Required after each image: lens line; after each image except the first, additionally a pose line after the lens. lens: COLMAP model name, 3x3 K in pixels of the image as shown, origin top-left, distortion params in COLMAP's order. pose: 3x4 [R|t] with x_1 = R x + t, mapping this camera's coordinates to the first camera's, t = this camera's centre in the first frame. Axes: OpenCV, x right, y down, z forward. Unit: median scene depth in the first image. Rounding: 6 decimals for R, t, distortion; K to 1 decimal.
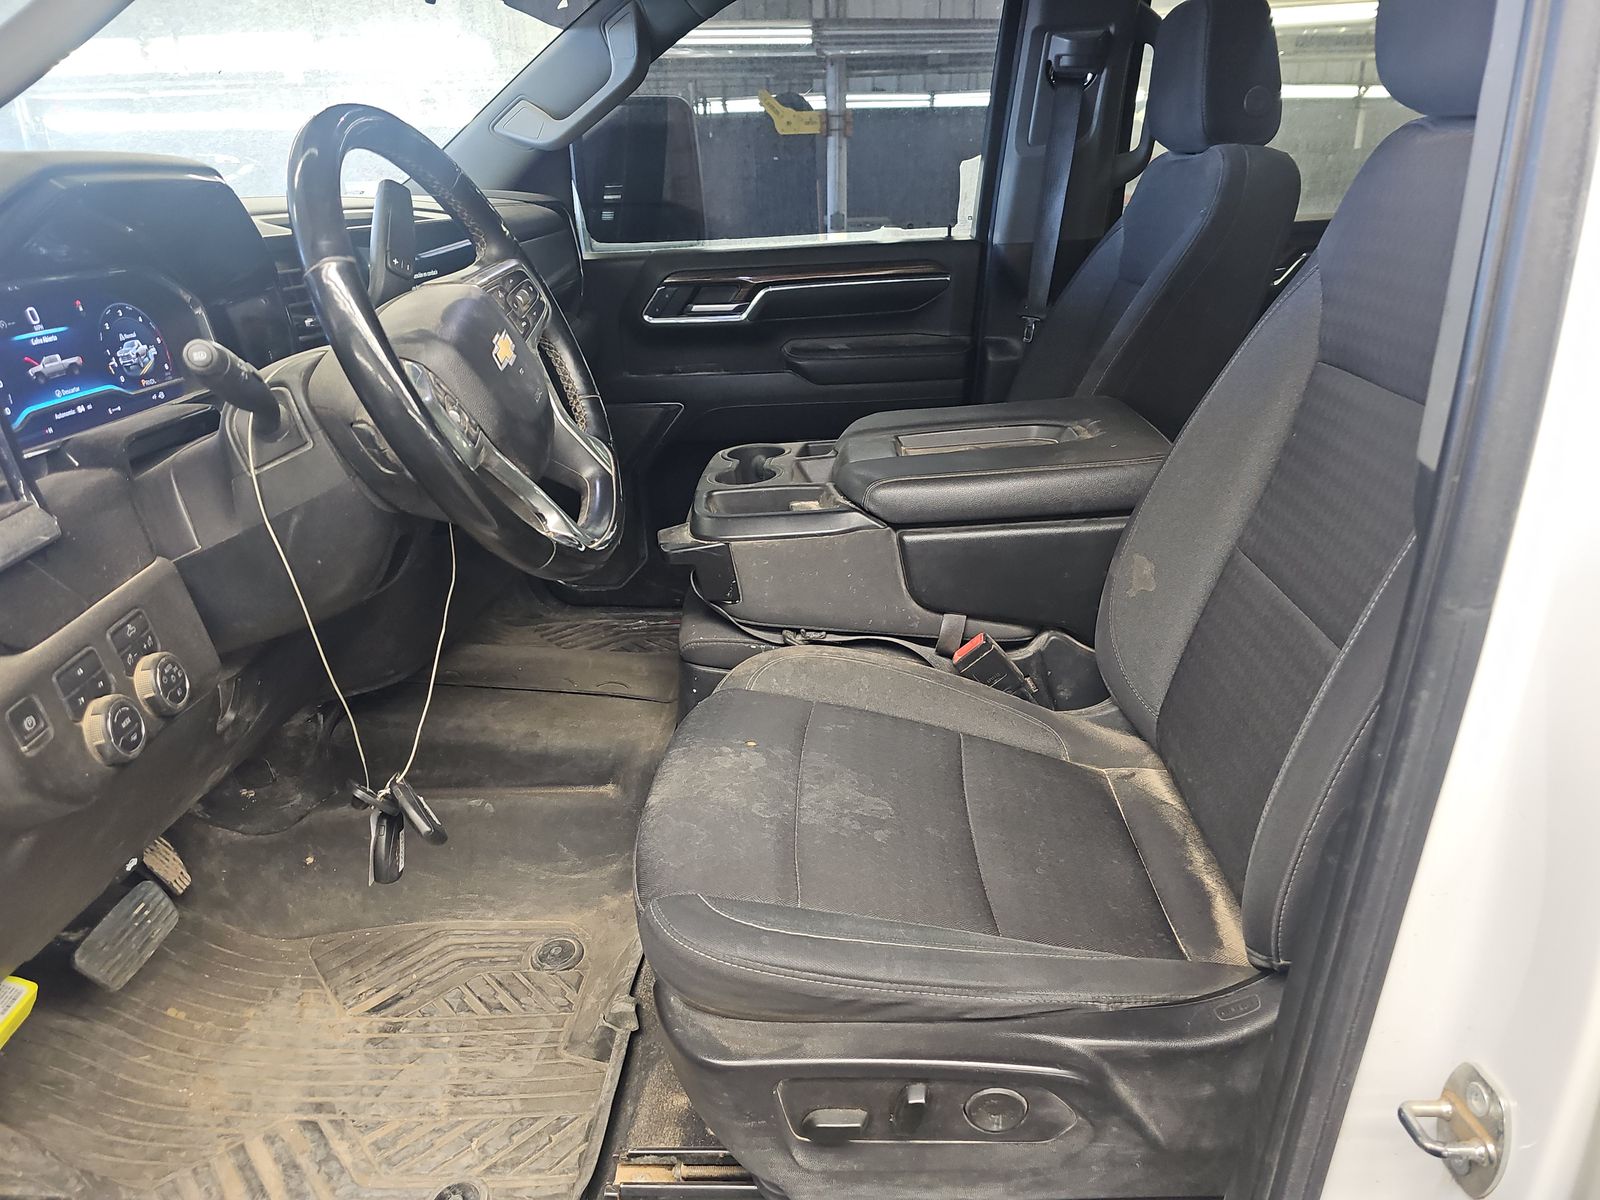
lens RADIAL K [[1078.4, 0, 796.0], [0, 1078.4, 609.8], [0, 0, 1]] dist [0.045092, -0.039955]
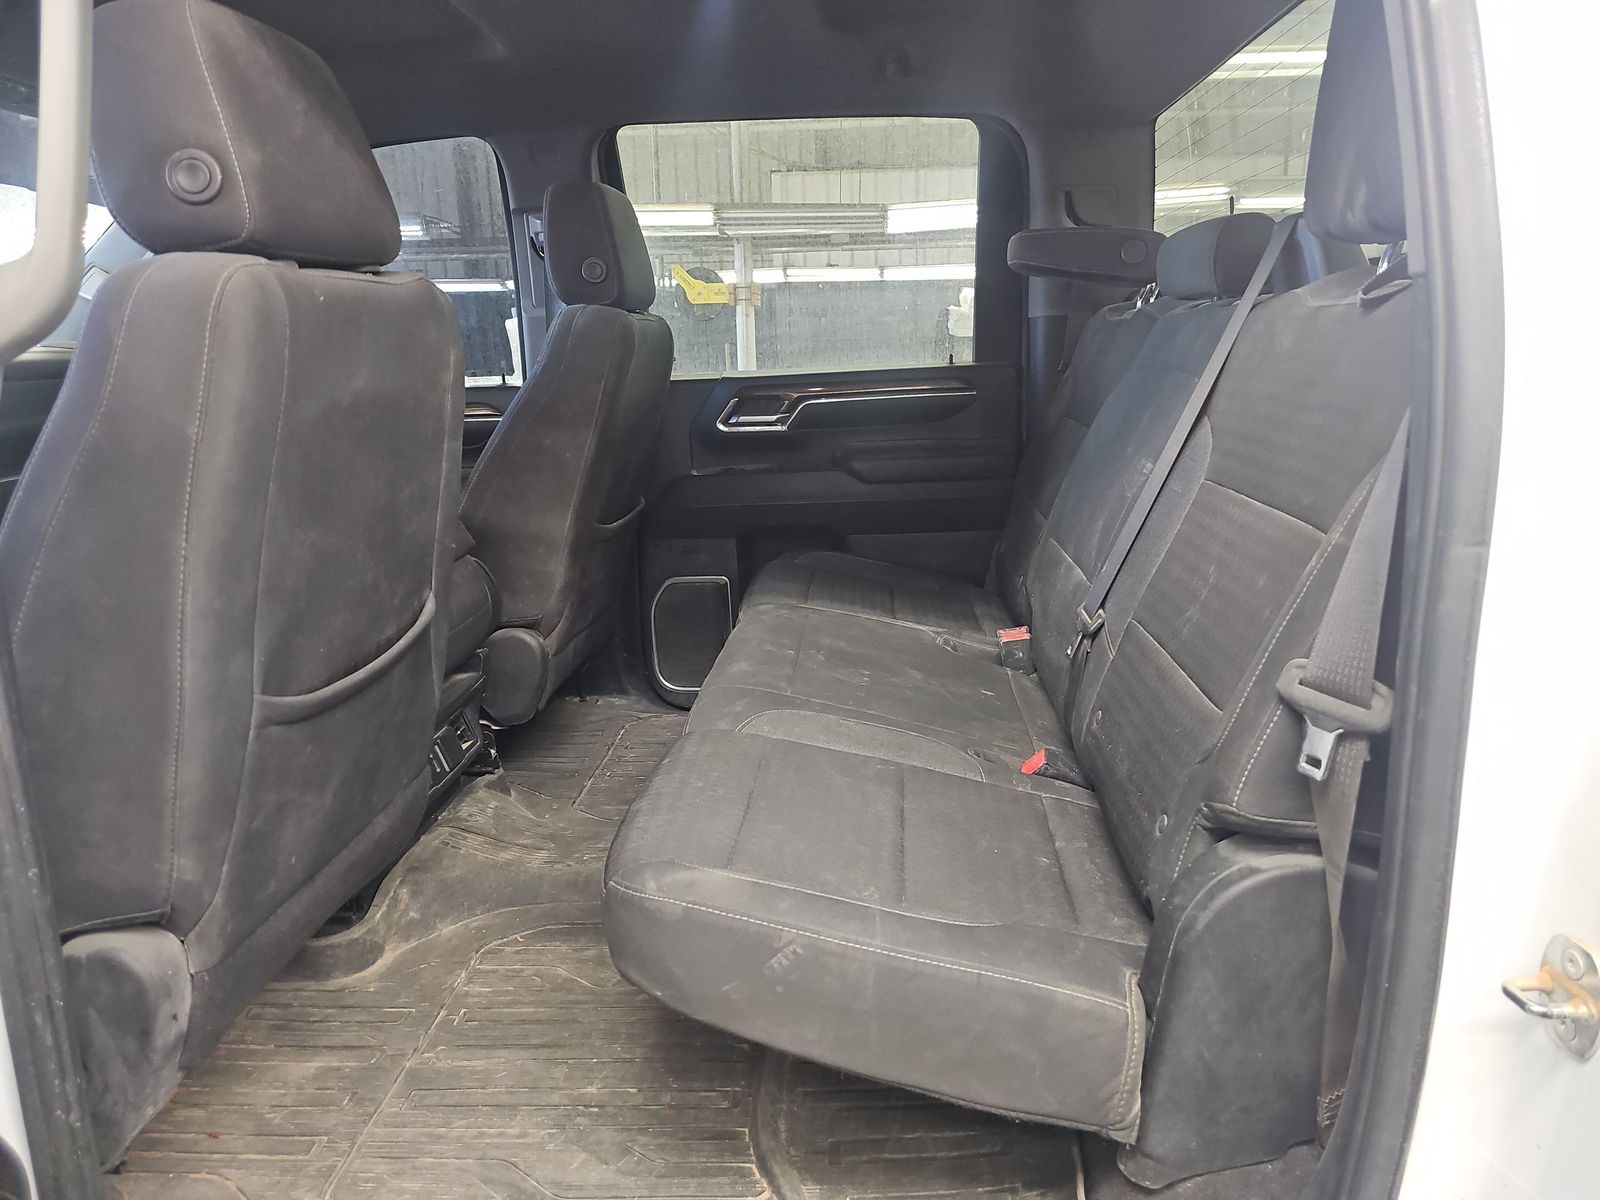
lens RADIAL K [[1078.4, 0, 808.6], [0, 1078.4, 615.7], [0, 0, 1]] dist [0.045092, -0.039955]
pose [[0.999660, 0.008049, -0.024789, 0.136157], [-0.011285, 0.991012, -0.133297, 0.011599], [0.023494, 0.133531, 0.990766, -0.021300]]
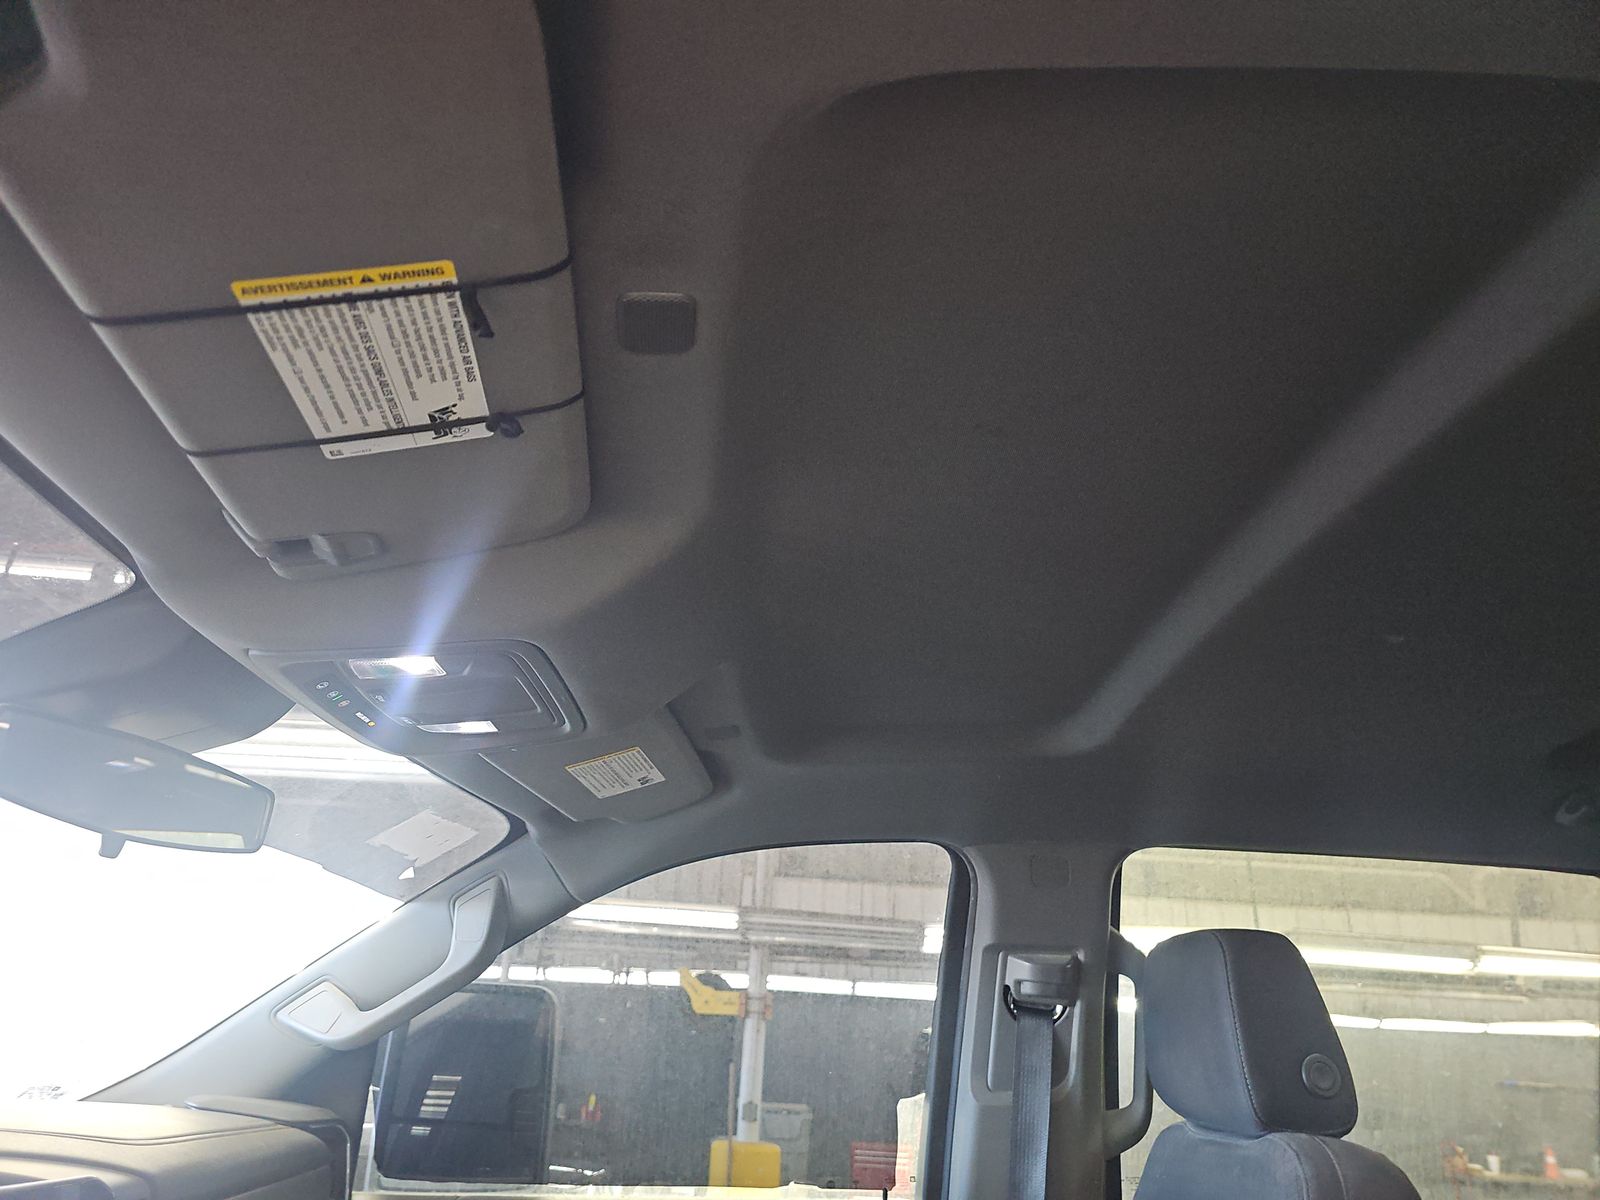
lens RADIAL K [[1078.4, 0, 792.5], [0, 1078.4, 607.0], [0, 0, 1]] dist [0.045092, -0.039955]
pose [[0.995526, 0.088340, 0.033540, 0.006118], [-0.040351, 0.718394, -0.694465, -0.035431], [-0.085444, 0.690005, 0.718744, 0.061480]]
